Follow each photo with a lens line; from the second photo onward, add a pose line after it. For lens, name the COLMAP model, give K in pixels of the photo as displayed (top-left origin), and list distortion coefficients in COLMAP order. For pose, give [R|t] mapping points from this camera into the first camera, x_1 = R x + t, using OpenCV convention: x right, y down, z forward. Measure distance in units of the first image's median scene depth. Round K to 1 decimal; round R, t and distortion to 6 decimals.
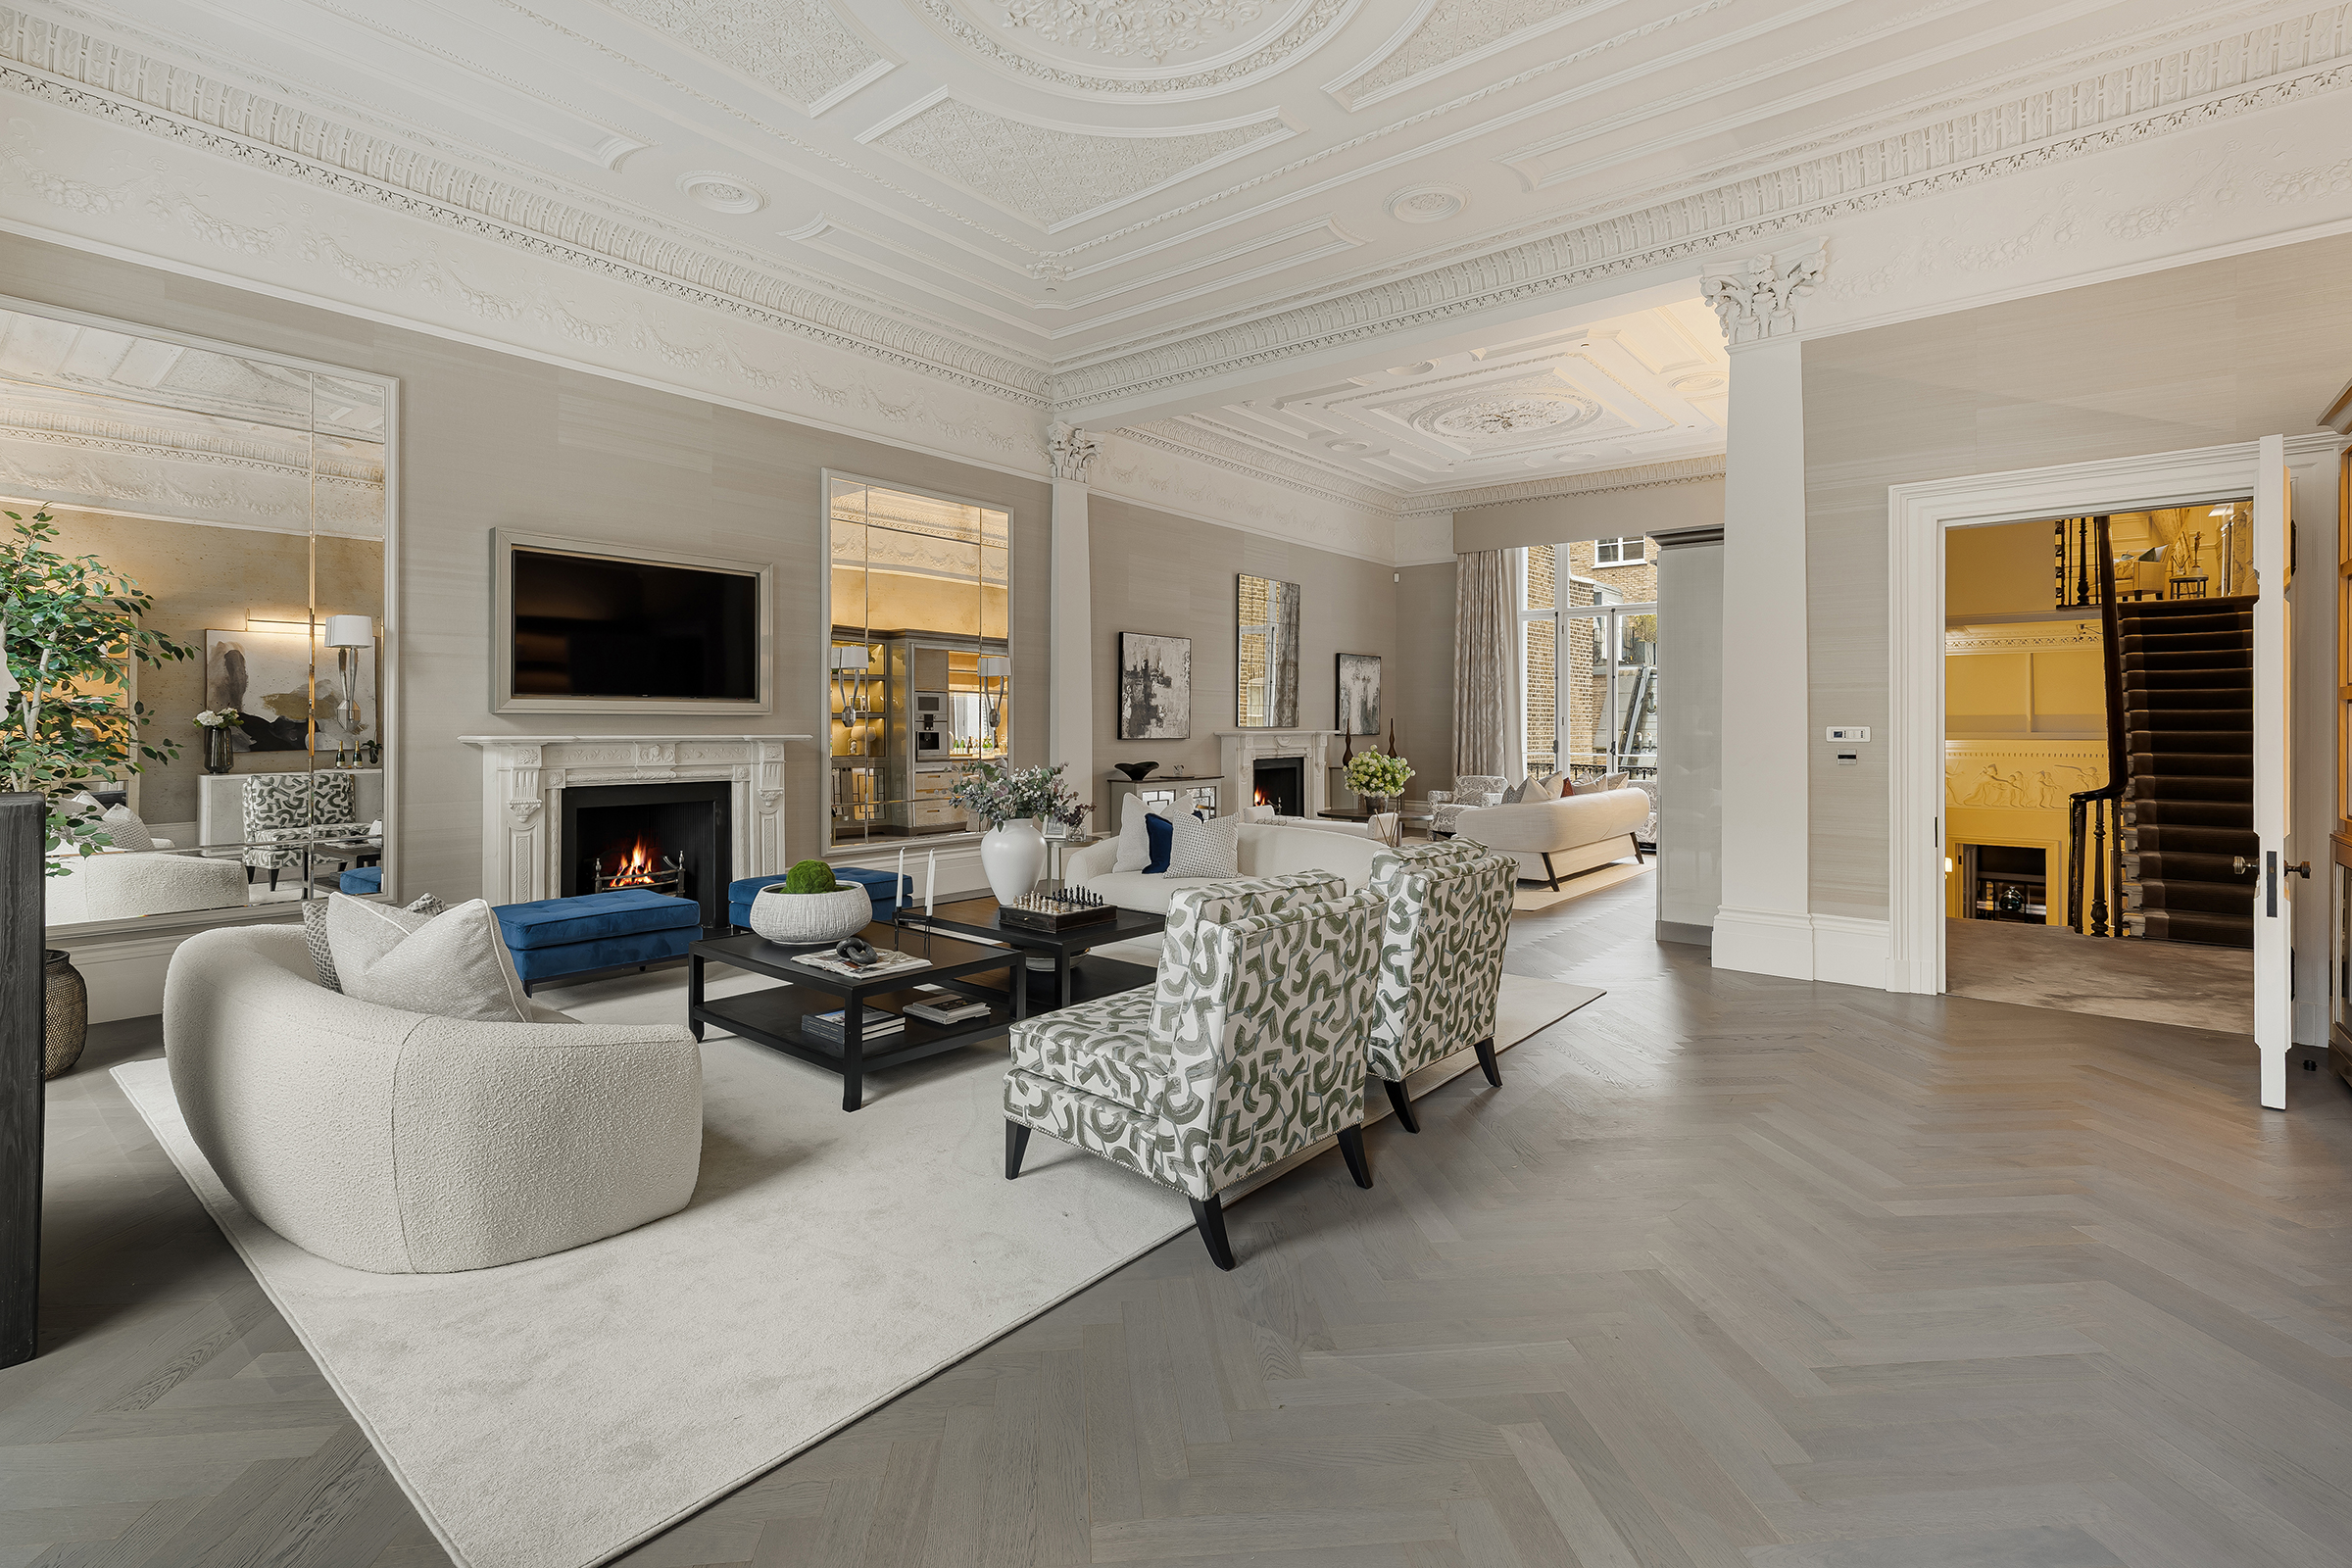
lens RADIAL K [[1079.7, 0, 1173.7], [0, 1079.7, 716.0], [0, 0, 1]] dist [0.000002, -0.000003]
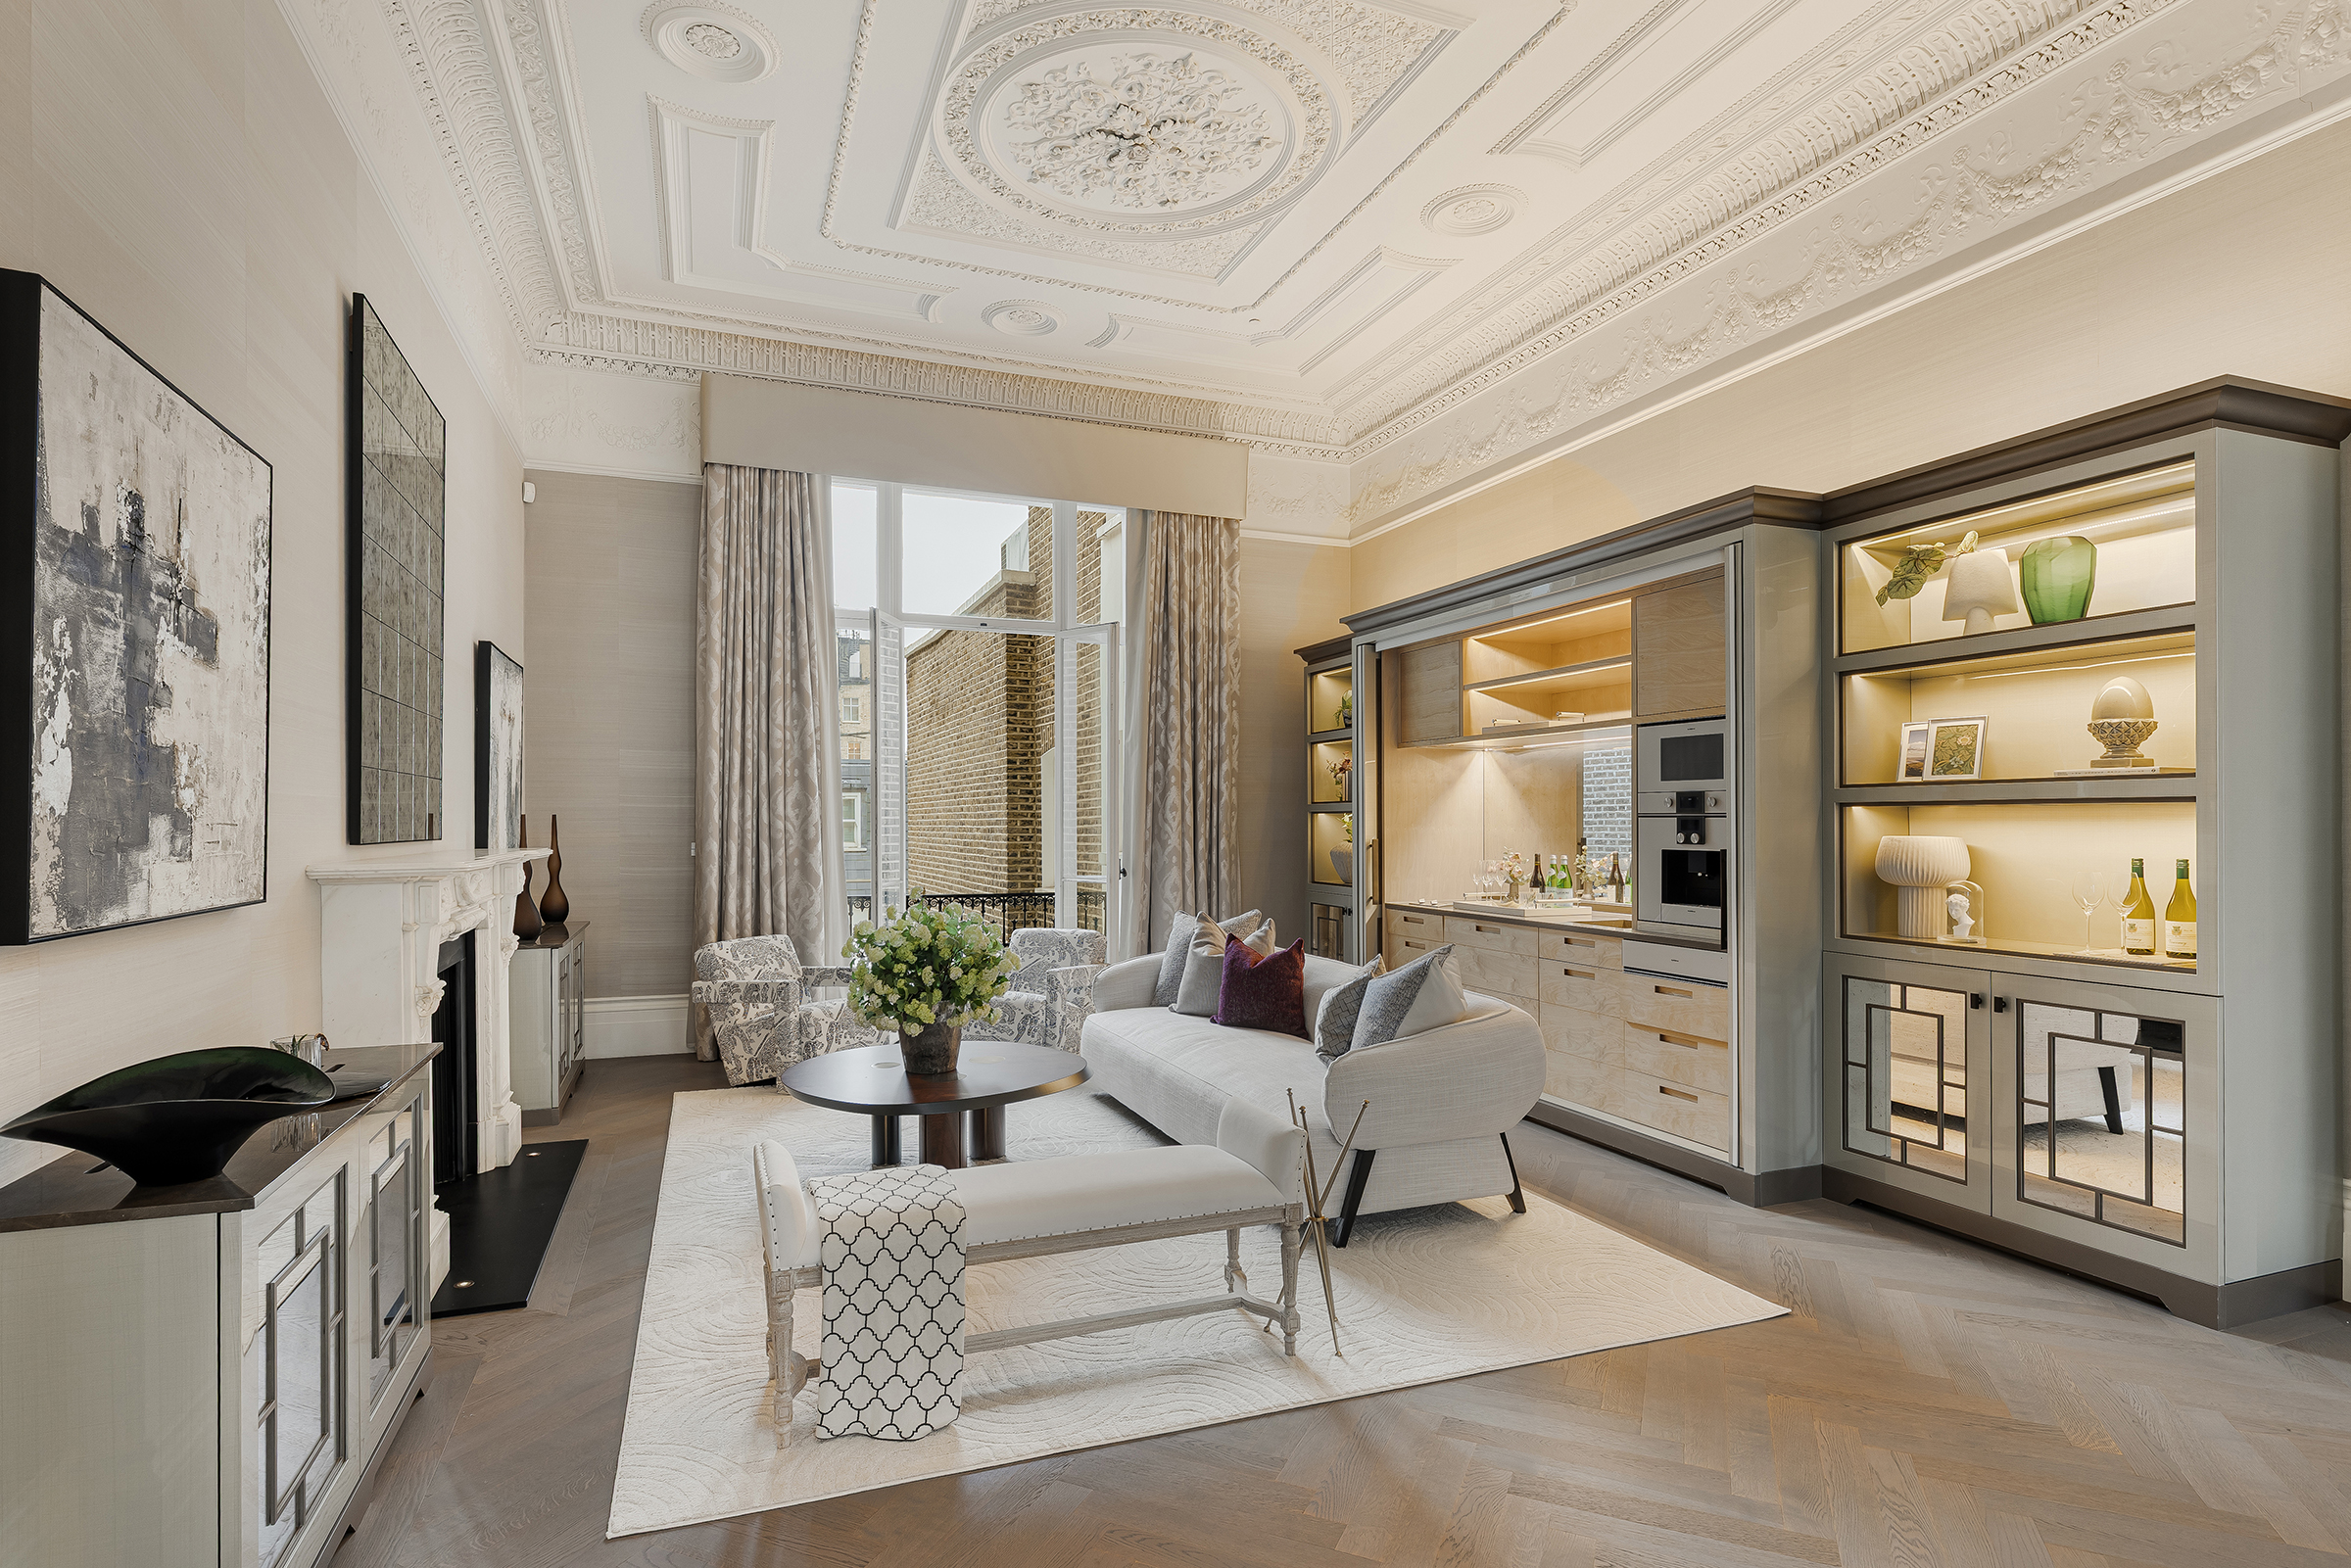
lens RADIAL K [[1208.2, 0, 1173.6], [0, 1208.2, 819.8], [0, 0, 1]] dist [-0.000678, -0.000037]
pose [[0.493908, -0.001546, 0.869513, -0.118055], [0.001097, 0.999999, 0.001155, 0.003363], [-0.869514, 0.000383, 0.493909, 0.749589]]
